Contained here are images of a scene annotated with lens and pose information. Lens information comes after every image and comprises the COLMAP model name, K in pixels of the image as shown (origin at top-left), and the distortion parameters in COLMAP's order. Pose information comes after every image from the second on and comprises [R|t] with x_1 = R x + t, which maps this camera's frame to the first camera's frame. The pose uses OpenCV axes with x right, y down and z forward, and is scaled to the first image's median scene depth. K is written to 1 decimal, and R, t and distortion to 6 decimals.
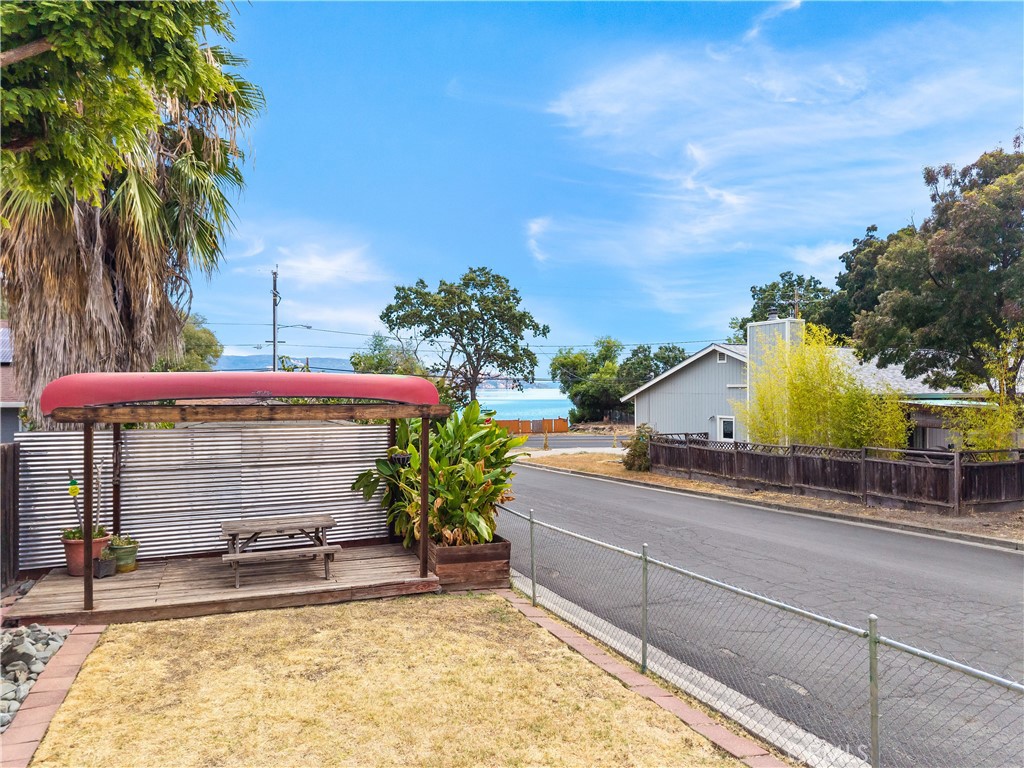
lens RADIAL K [[682.5, 0, 511.9], [0, 682.5, 377.7], [0, 0, 1]] dist [0.037037, -0.043559]
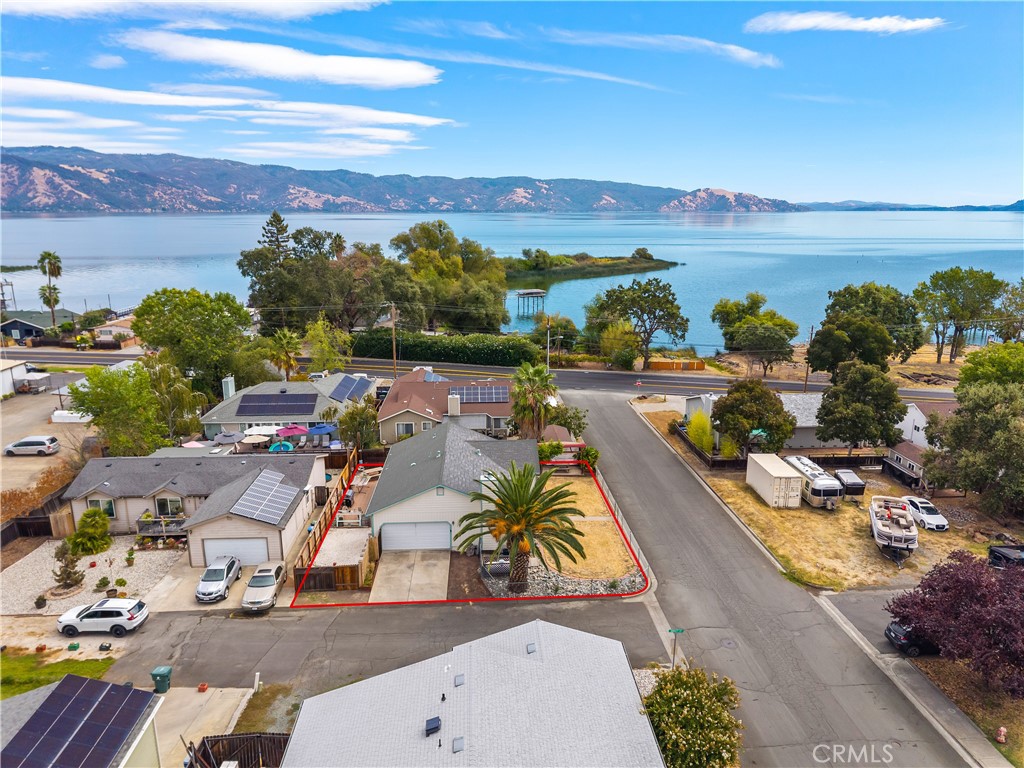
lens RADIAL K [[682.5, 0, 511.9], [0, 682.5, 377.7], [0, 0, 1]] dist [0.037037, -0.043559]
pose [[0.940202, 0.083704, -0.330173, 0.382500], [0.002483, 0.967625, 0.252378, -0.655804], [0.340609, -0.238106, 0.909555, -1.444052]]
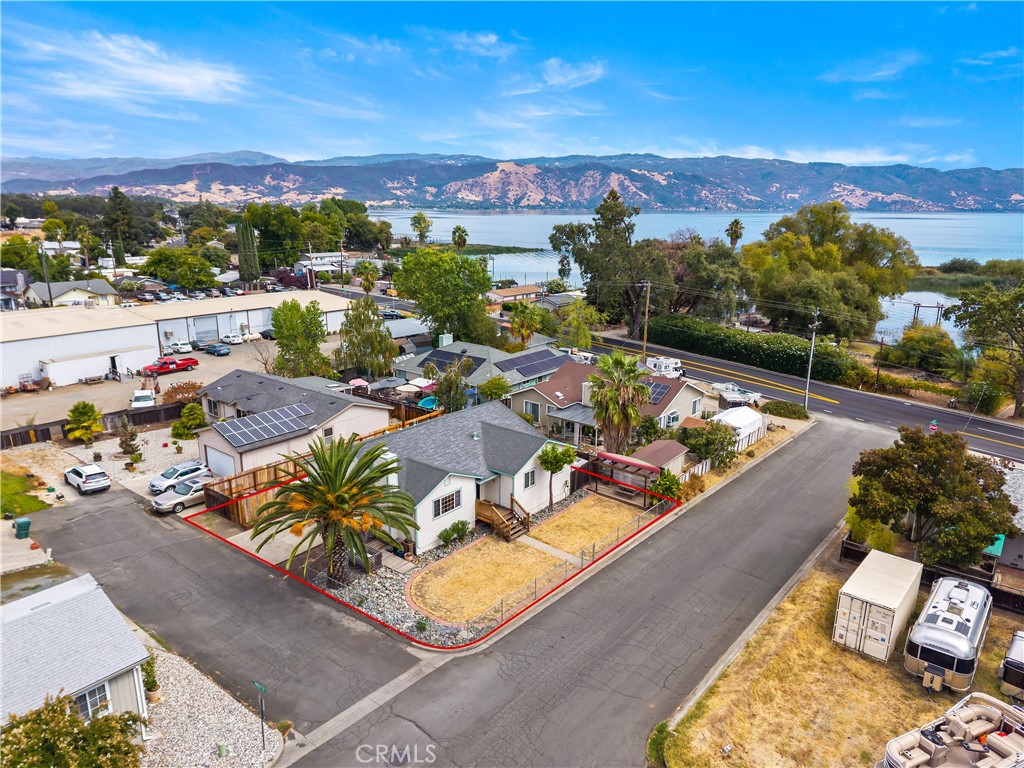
lens RADIAL K [[682.5, 0, 511.9], [0, 682.5, 377.7], [0, 0, 1]] dist [0.037037, -0.043559]
pose [[0.475166, 0.218835, -0.852249, 0.983892], [0.004651, 0.967941, 0.251135, -0.534603], [0.879884, -0.123295, 0.458915, -0.583680]]
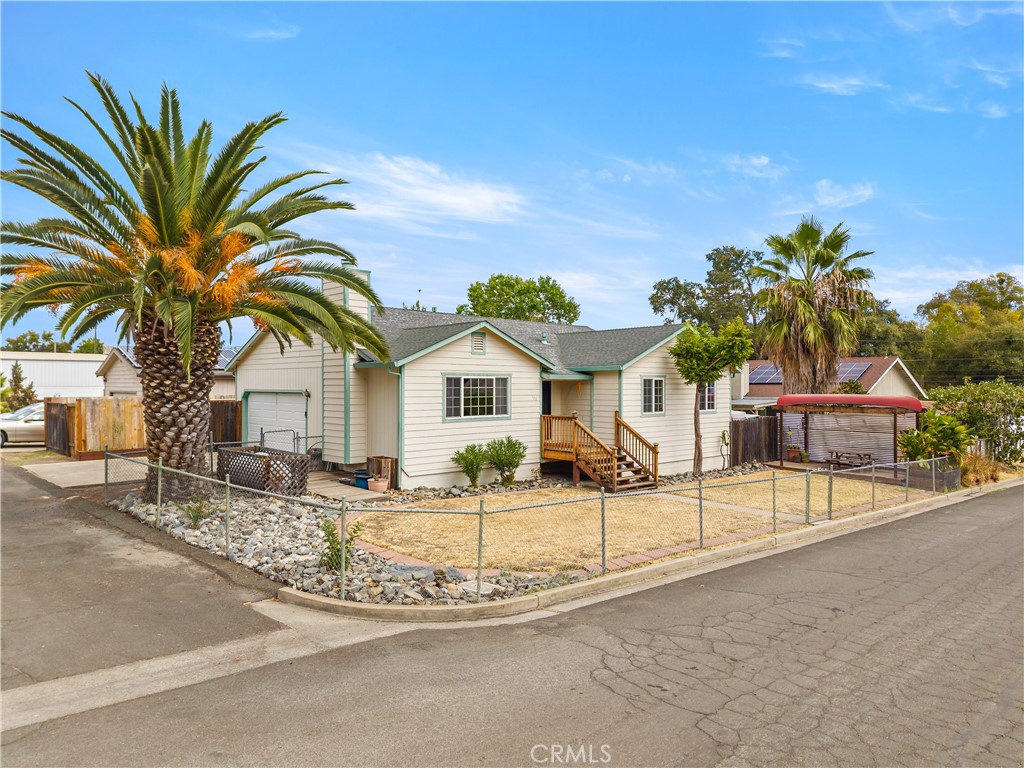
lens RADIAL K [[682.5, 0, 511.9], [0, 682.5, 377.7], [0, 0, 1]] dist [0.037037, -0.043559]
pose [[0.349626, -0.013243, -0.936796, 0.475127], [0.014583, 0.999856, -0.008692, -0.019138], [0.936776, -0.010623, 0.349768, -0.322480]]
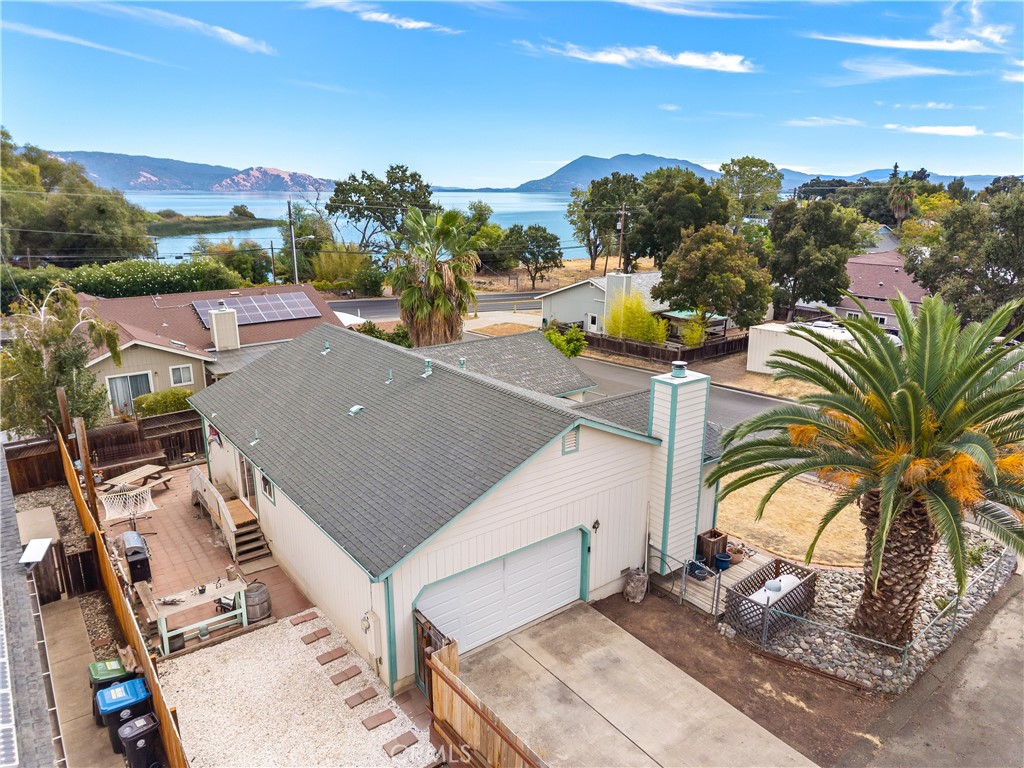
lens RADIAL K [[682.1, 0, 513.6], [0, 682.1, 387.5], [0, 0, 1]] dist [0.003293, -0.001047]
pose [[0.965837, -0.063415, 0.251272, -0.344598], [-0.012364, 0.957218, 0.289104, -0.248246], [-0.258855, -0.282334, 0.923732, -0.686623]]
